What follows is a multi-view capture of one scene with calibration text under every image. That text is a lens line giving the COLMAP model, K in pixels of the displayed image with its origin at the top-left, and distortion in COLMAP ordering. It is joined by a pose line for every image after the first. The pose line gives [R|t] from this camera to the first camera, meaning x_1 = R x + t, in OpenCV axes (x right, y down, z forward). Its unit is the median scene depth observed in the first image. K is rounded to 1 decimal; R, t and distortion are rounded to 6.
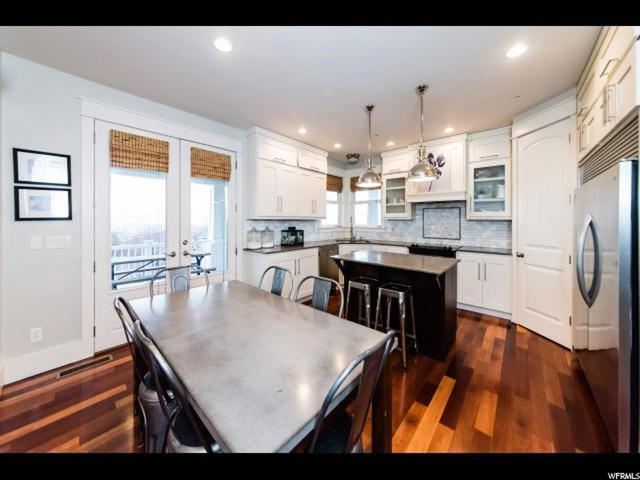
lens RADIAL K [[212.2, 0, 347.1], [0, 212.2, 219.8], [0, 0, 1]] dist [-0.005626, -0.000140]
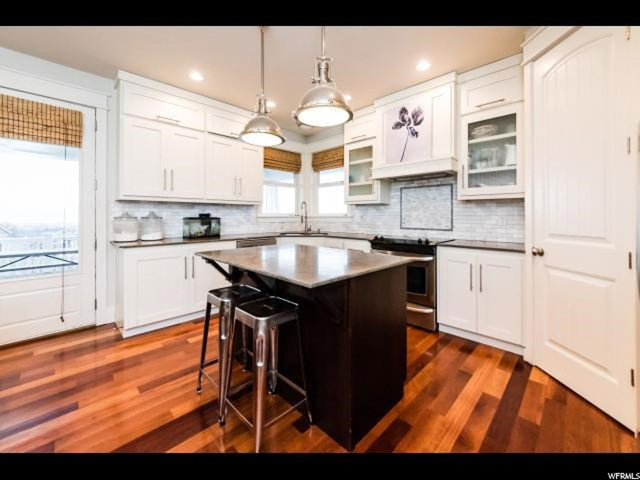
lens RADIAL K [[236.8, 0, 323.2], [0, 236.8, 213.9], [0, 0, 1]] dist [-0.008731, 0.001460]
pose [[0.991785, -0.012333, -0.127322, 0.256006], [0.012193, 0.999924, -0.001877, 0.041653], [0.127335, 0.000309, 0.991860, 0.219130]]
